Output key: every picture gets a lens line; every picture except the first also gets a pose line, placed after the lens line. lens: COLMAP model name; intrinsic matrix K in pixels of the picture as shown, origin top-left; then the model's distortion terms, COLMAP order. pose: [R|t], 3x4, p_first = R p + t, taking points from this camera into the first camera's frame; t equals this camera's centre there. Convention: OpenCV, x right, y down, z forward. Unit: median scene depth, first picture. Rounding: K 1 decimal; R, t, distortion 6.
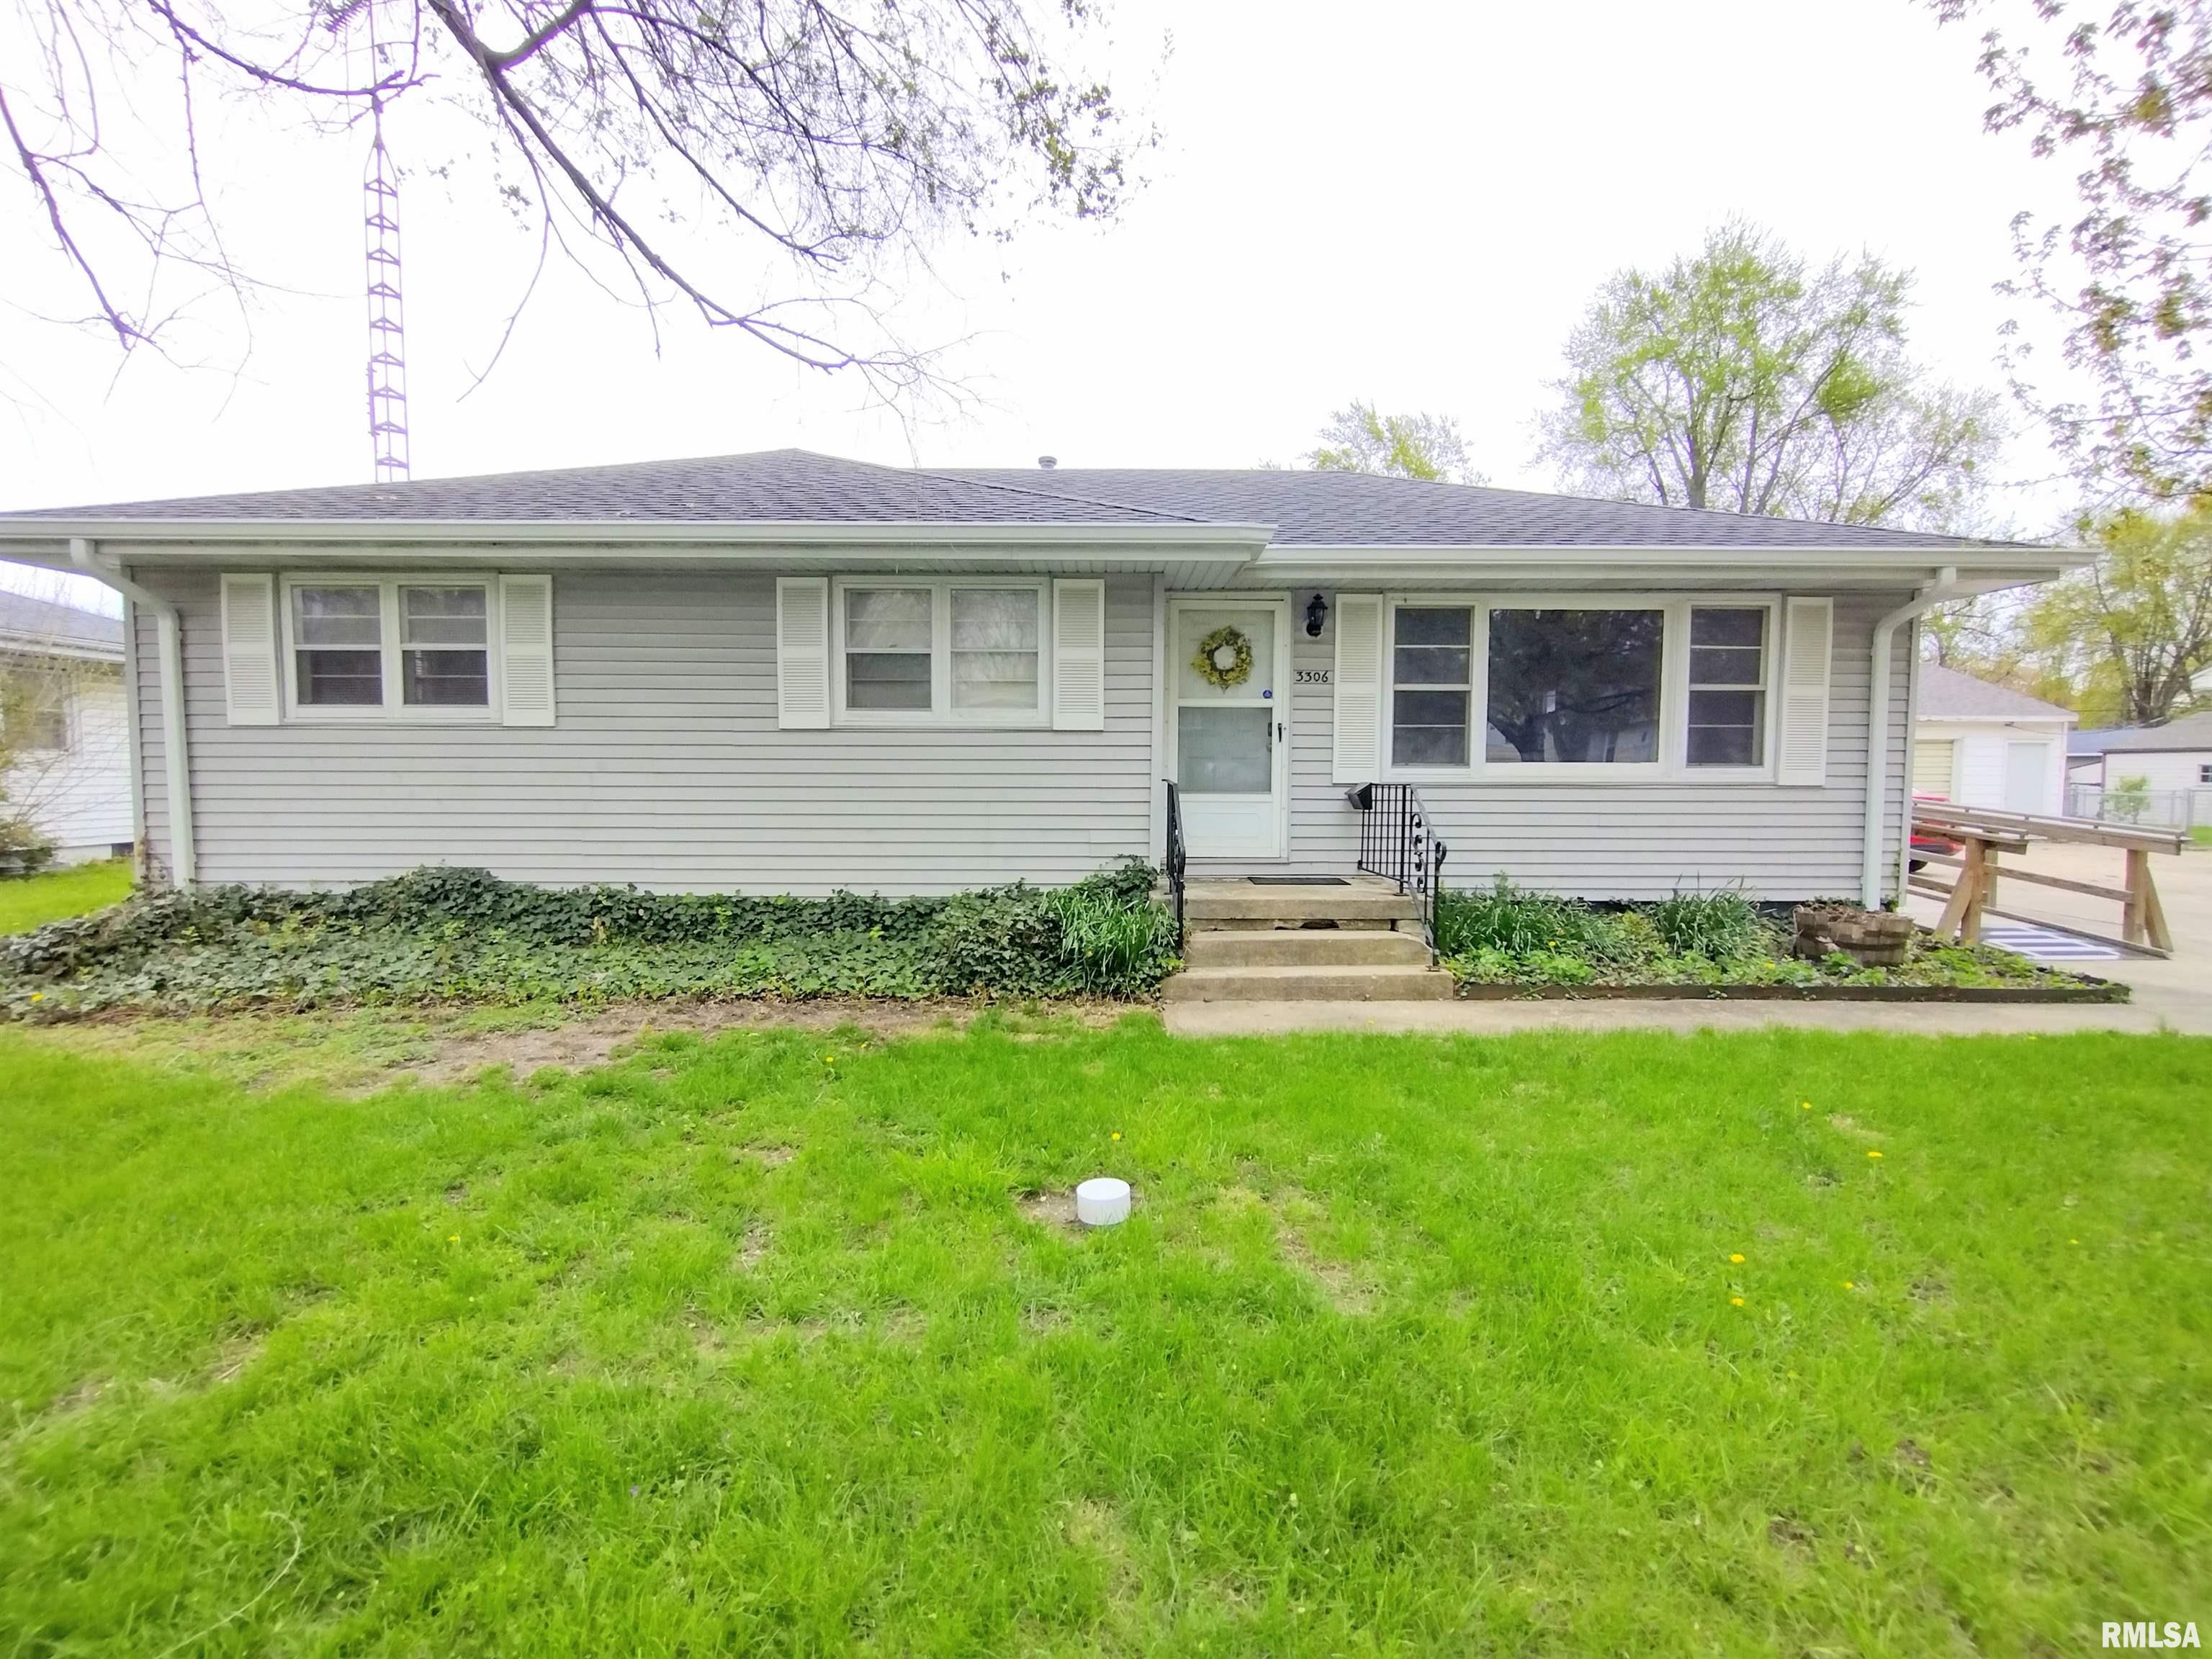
lens RADIAL K [[1008.4, 0, 1106.0], [0, 1008.4, 829.5], [0, 0, 1]] dist [-0.002053, 0.001110]
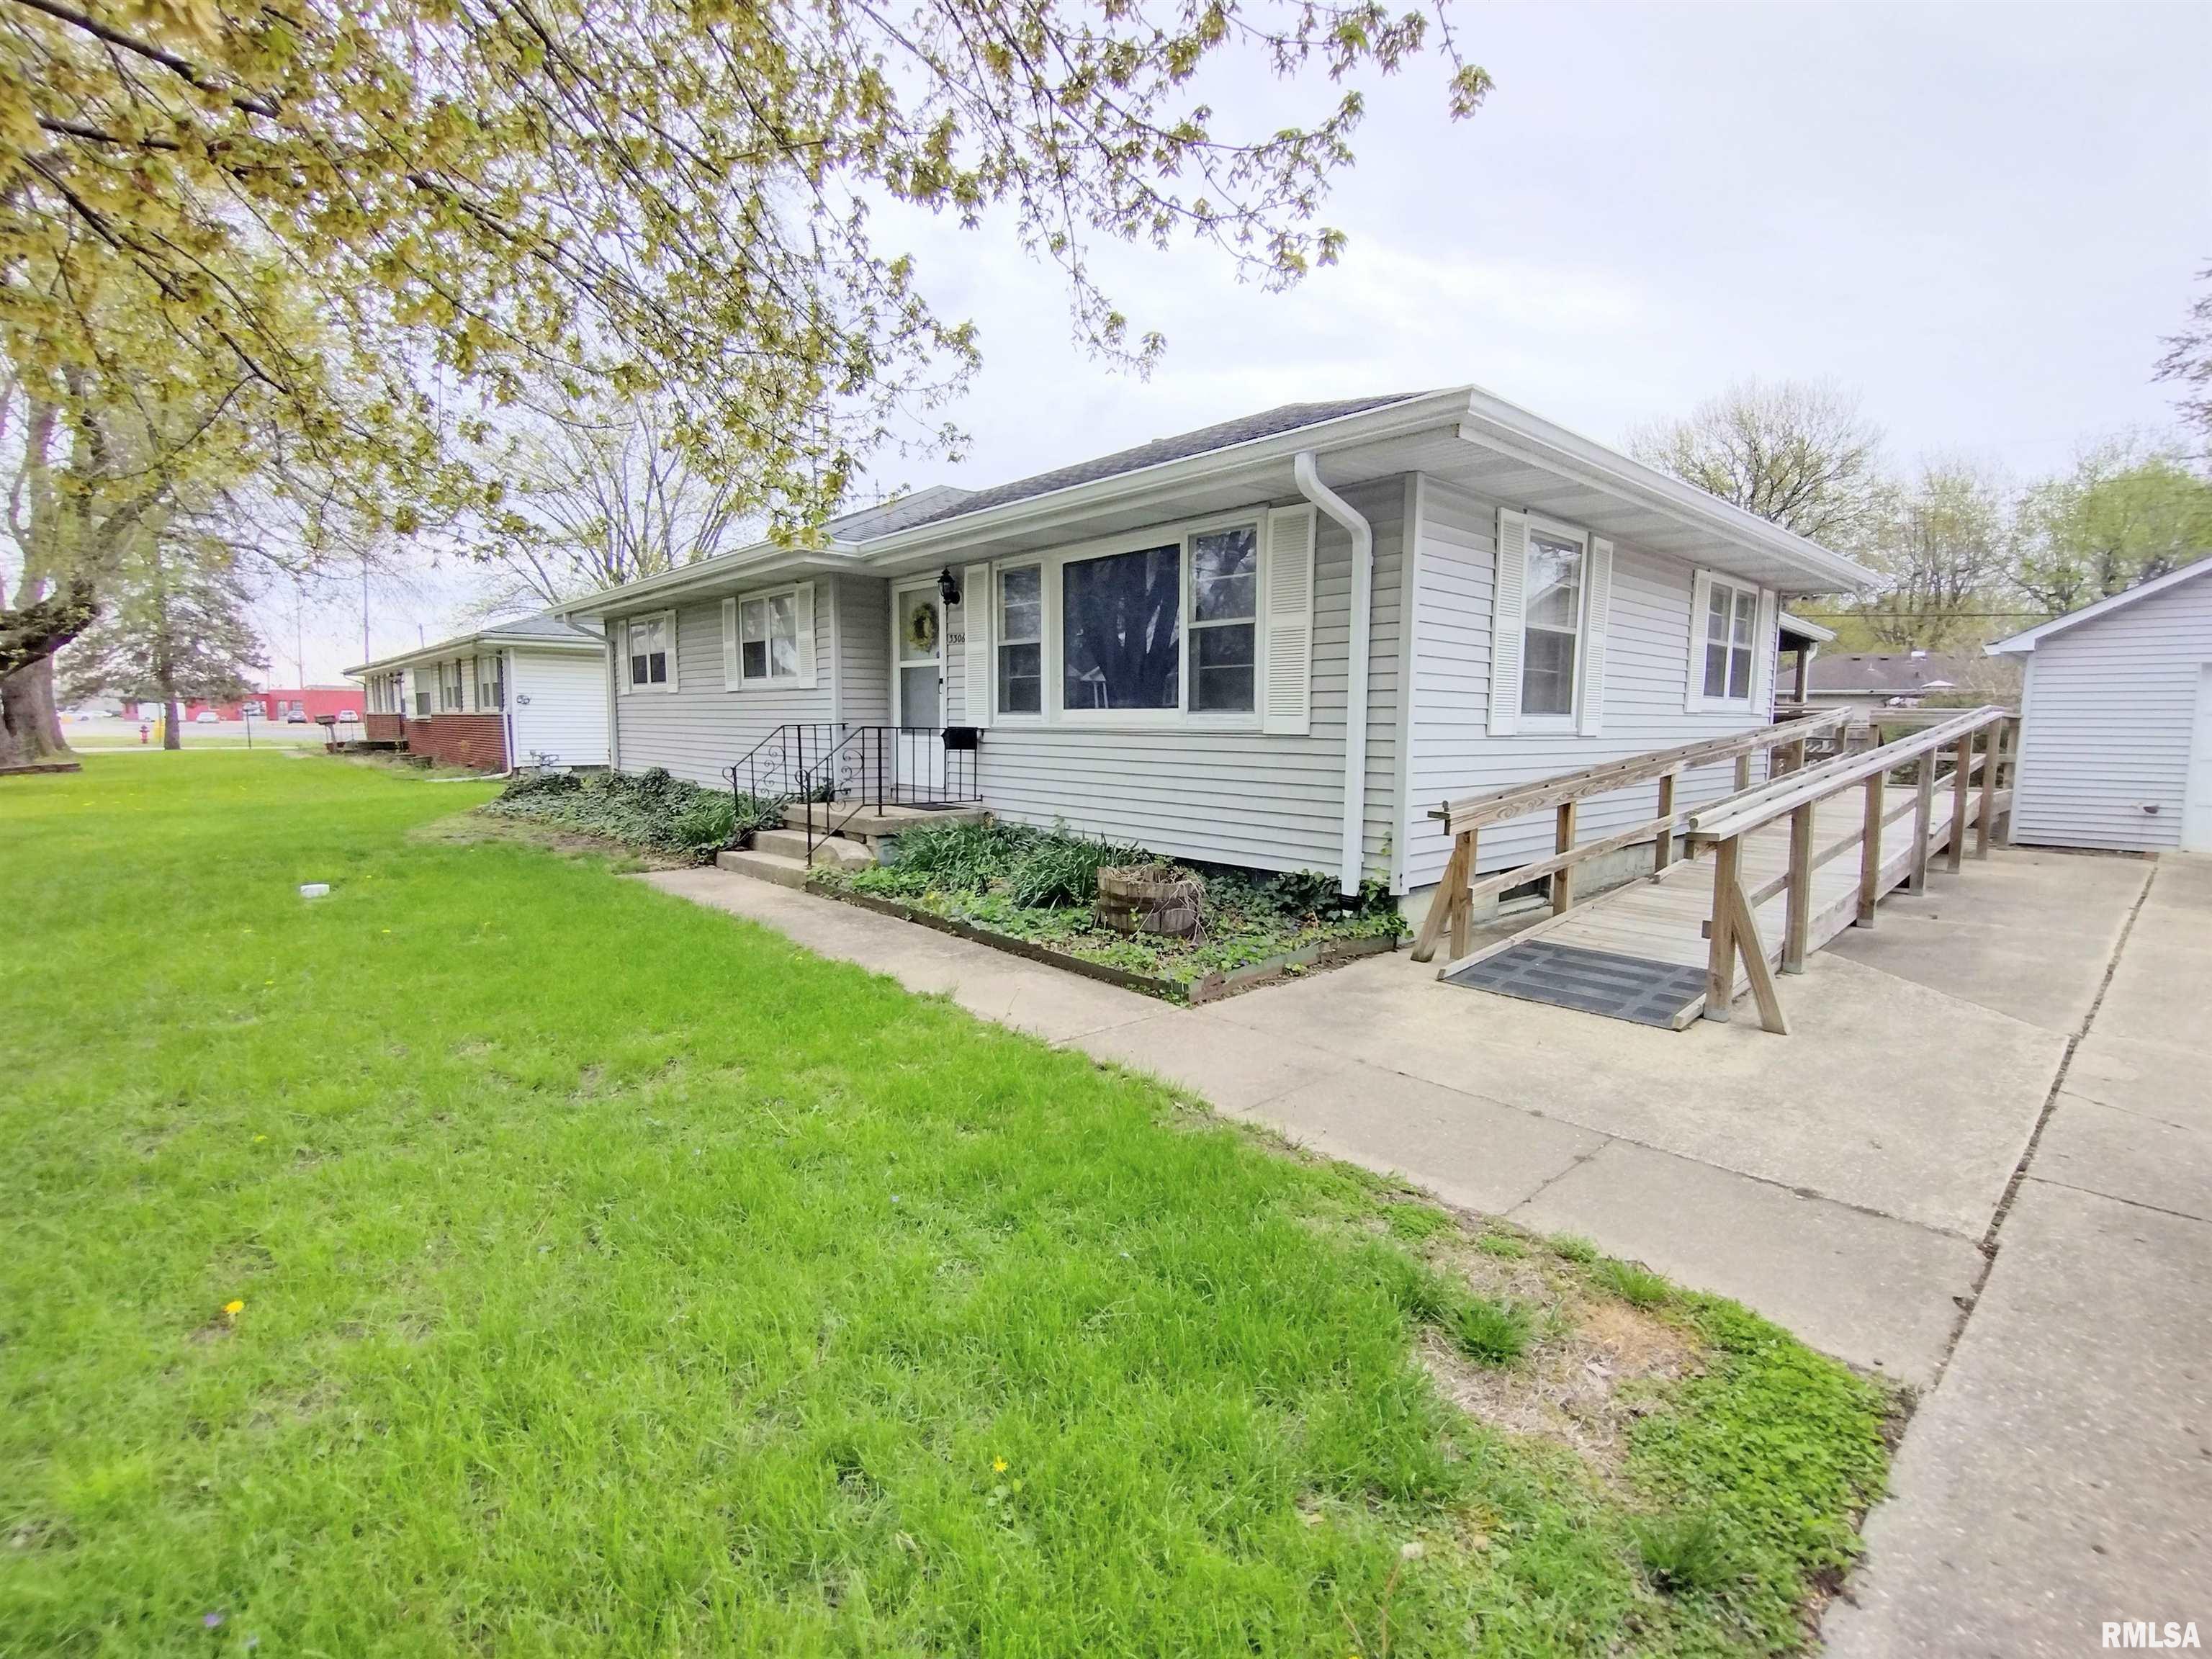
lens RADIAL K [[1002.3, 0, 1106.0], [0, 1002.3, 829.5], [0, 0, 1]] dist [-0.002509, 0.000221]
pose [[0.671723, 0.079251, -0.736551, 1.306141], [-0.050156, 0.996845, 0.061517, -0.008697], [0.739102, -0.004380, 0.673579, 0.350735]]
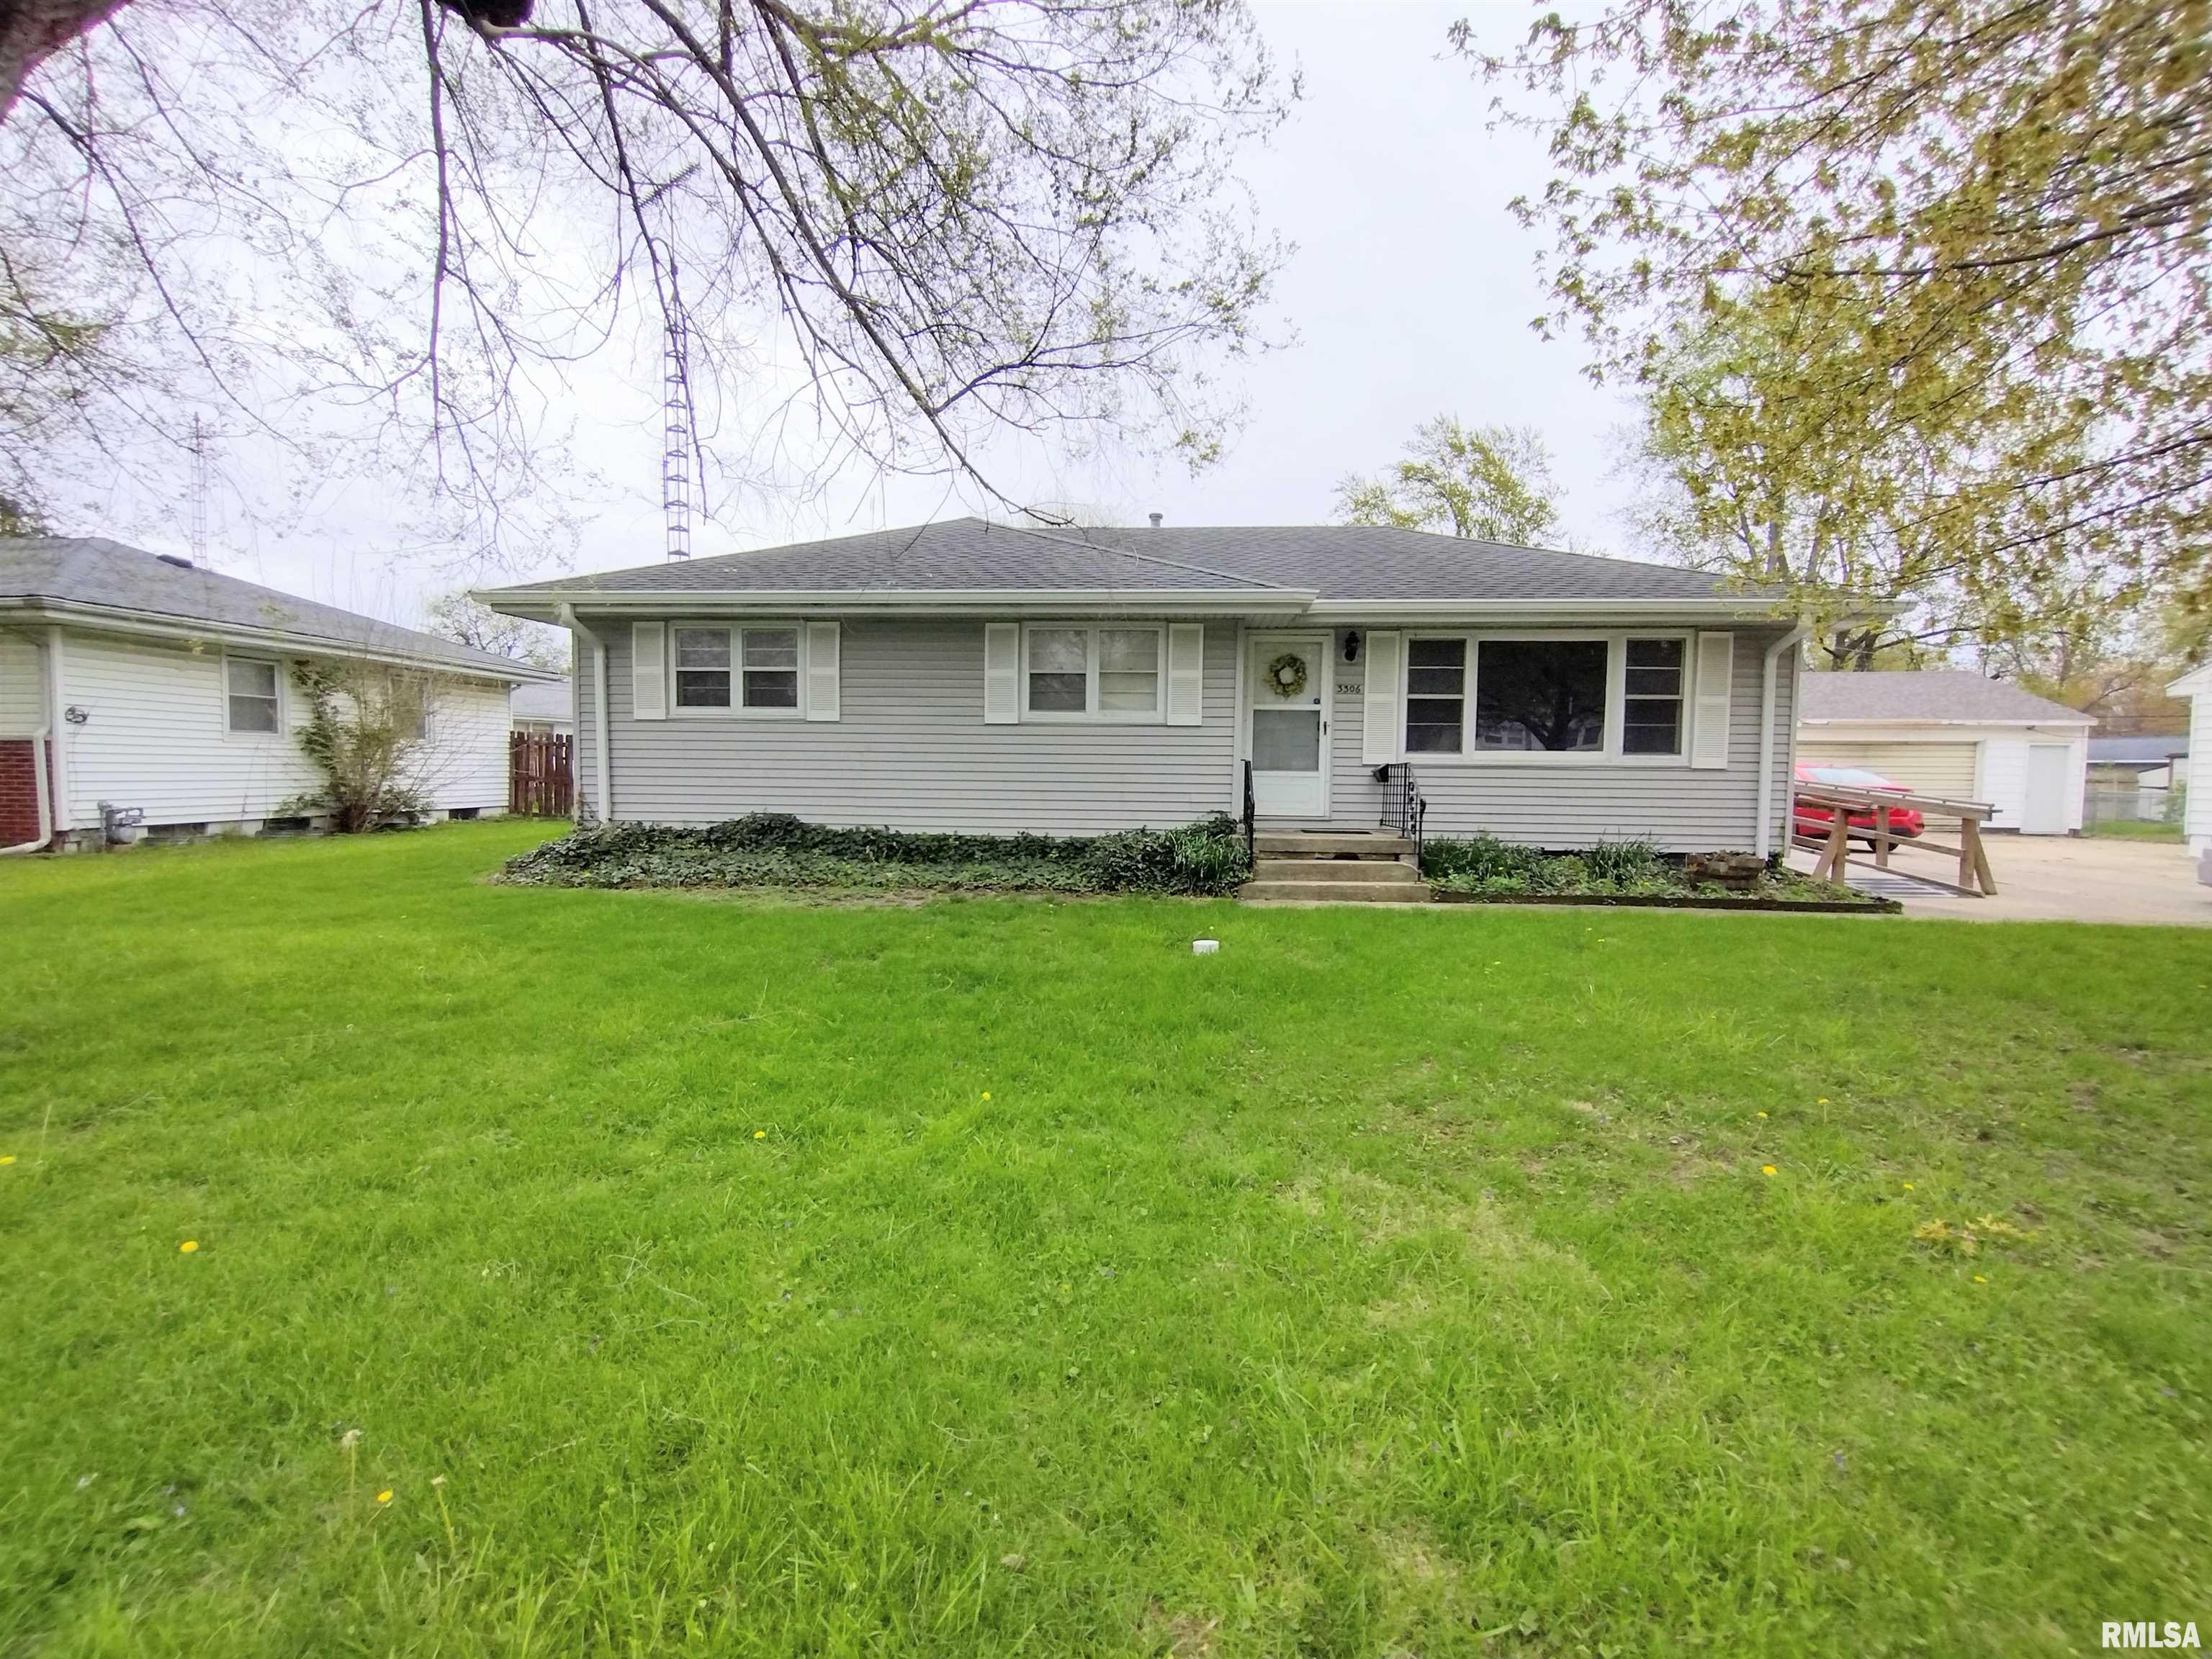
lens RADIAL K [[1008.4, 0, 1106.0], [0, 1008.4, 829.5], [0, 0, 1]] dist [-0.002053, 0.001110]
pose [[0.996495, 0.013412, -0.082569, -0.017801], [-0.013516, 0.999908, -0.000701, 0.056186], [0.082552, 0.001814, 0.996585, -0.479640]]
